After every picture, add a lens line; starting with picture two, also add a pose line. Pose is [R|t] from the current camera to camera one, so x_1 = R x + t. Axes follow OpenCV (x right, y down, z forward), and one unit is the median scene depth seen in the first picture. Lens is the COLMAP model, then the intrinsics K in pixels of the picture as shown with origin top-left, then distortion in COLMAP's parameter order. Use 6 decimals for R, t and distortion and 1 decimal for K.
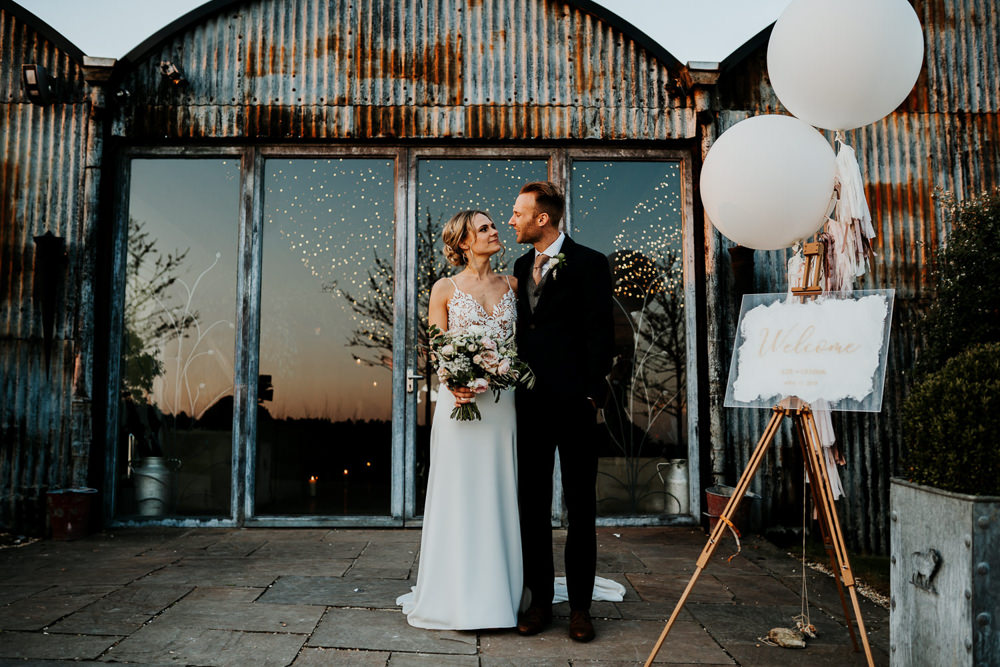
lens RADIAL K [[1095.3, 0, 504.7], [0, 1095.3, 333.0], [0, 0, 1]] dist [-0.035880, 0.000000]
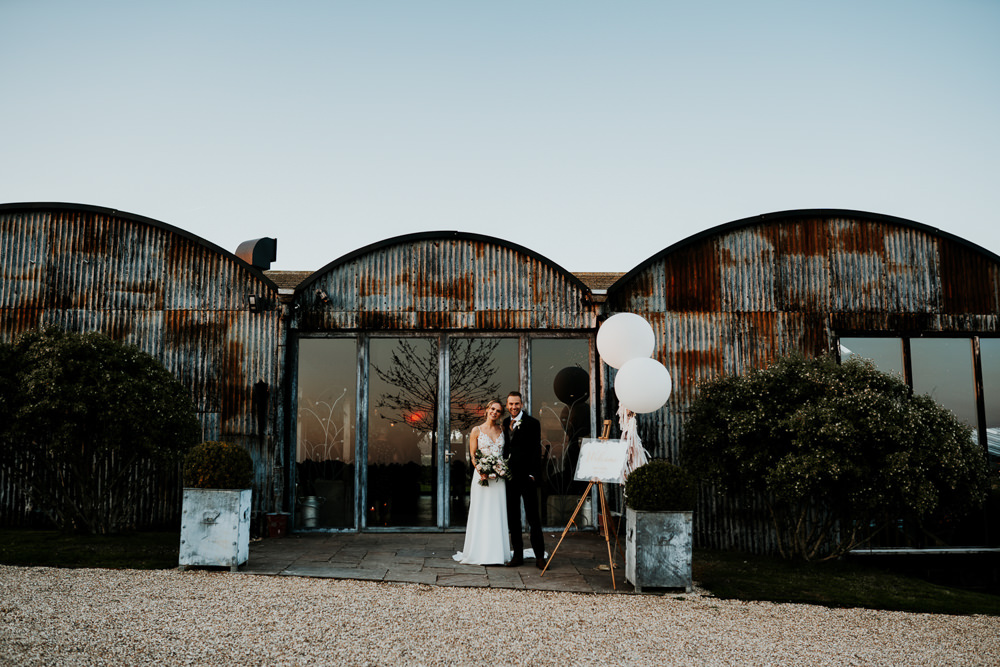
lens RADIAL K [[1095.3, 0, 496.0], [0, 1095.3, 336.9], [0, 0, 1]] dist [-0.035880, 0.000000]
pose [[0.999925, -0.000062, 0.012210, -0.023000], [0.000388, 0.999643, -0.026727, -0.112283], [-0.012204, 0.026729, 0.999568, -0.911491]]
